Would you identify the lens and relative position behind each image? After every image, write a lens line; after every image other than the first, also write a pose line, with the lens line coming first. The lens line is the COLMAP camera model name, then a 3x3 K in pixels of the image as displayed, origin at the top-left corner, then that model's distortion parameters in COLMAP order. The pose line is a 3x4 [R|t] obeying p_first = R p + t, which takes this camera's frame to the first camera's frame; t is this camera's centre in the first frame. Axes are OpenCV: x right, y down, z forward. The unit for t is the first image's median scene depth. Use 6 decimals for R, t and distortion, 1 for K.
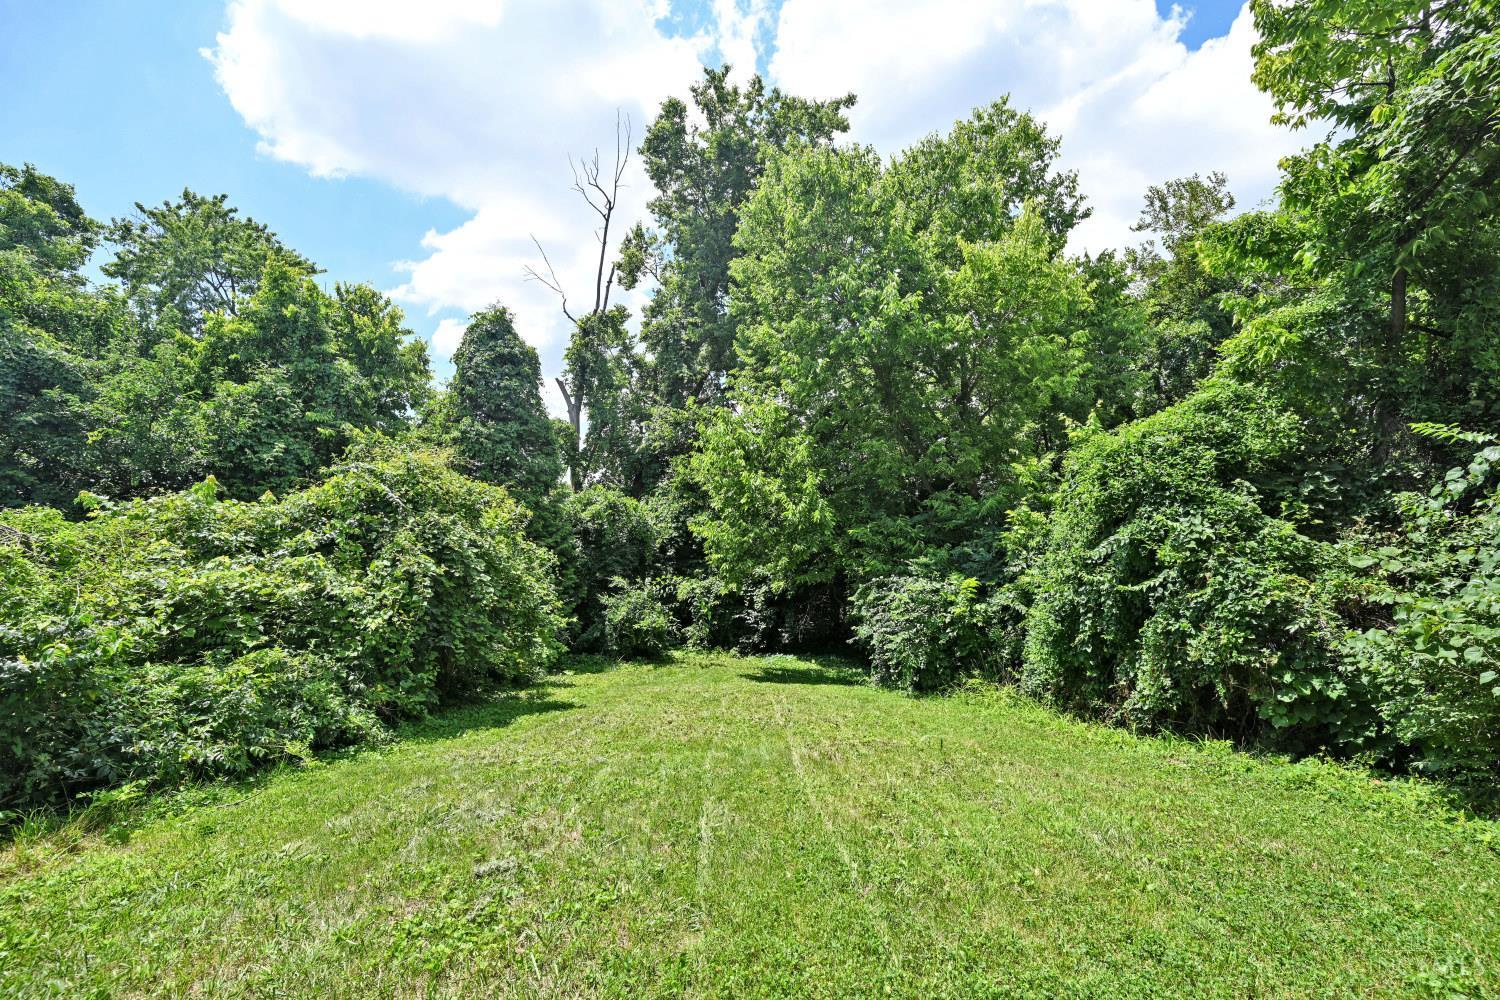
lens RADIAL K [[598.0, 0, 750.0], [0, 598.0, 500.0], [0, 0, 1]] dist [0.001865, 0.000120]
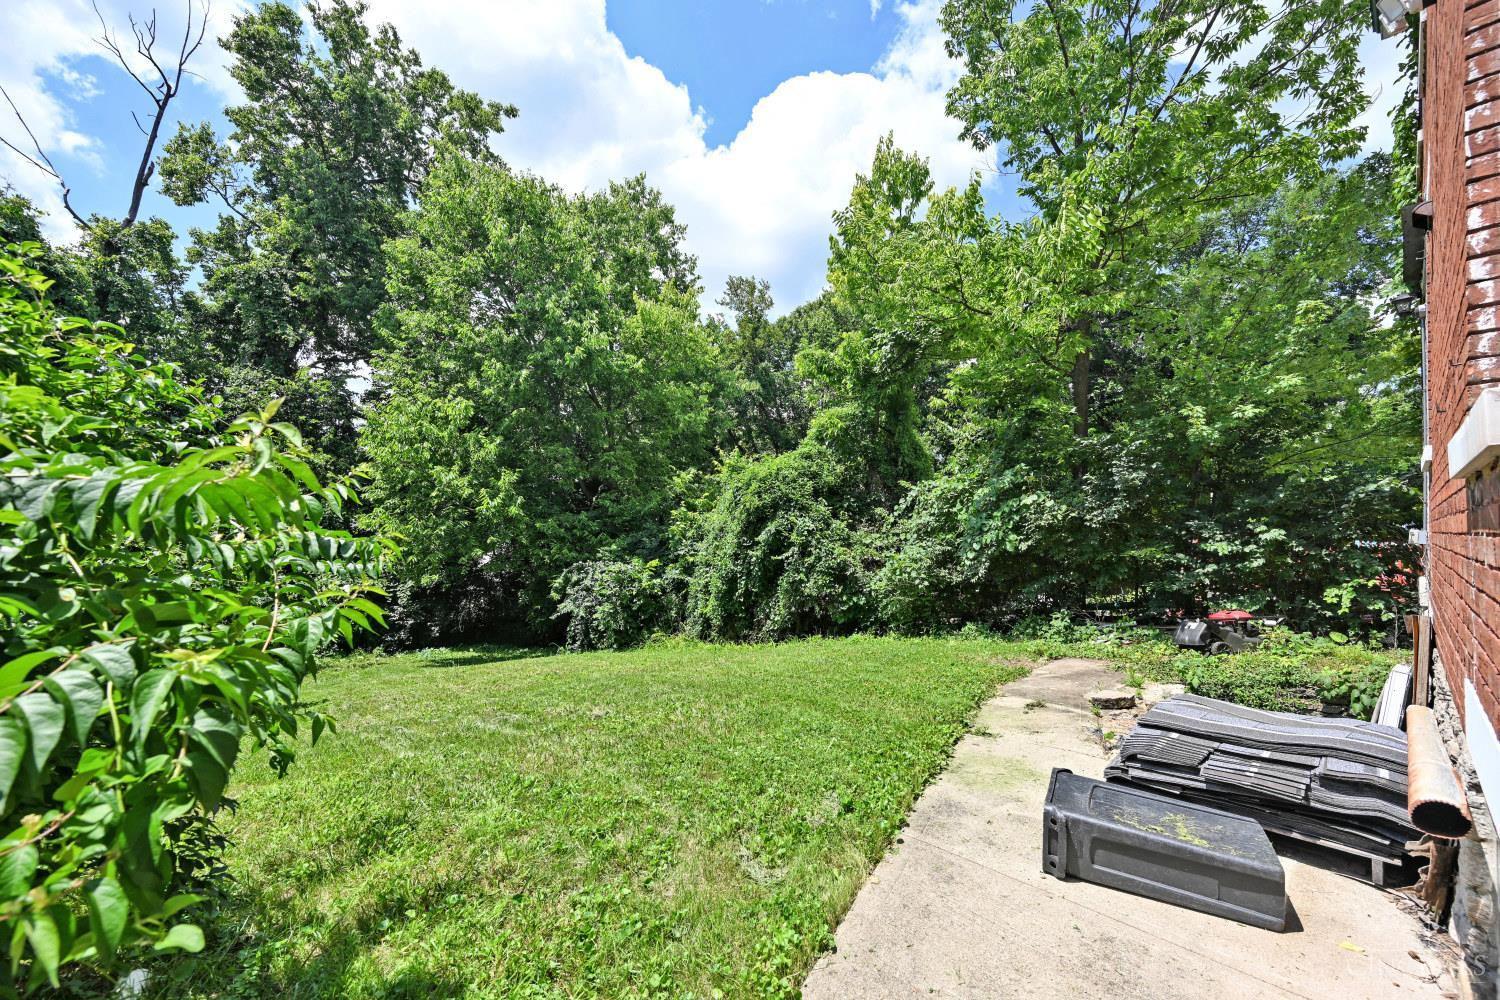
lens RADIAL K [[590.8, 0, 760.6], [0, 590.8, 502.2], [0, 0, 1]] dist [-0.001757, -0.000031]
pose [[0.748999, 0.035054, 0.661643, -0.338022], [-0.041430, 0.999123, -0.006034, -0.001515], [-0.661275, -0.022893, 0.749794, -0.157566]]
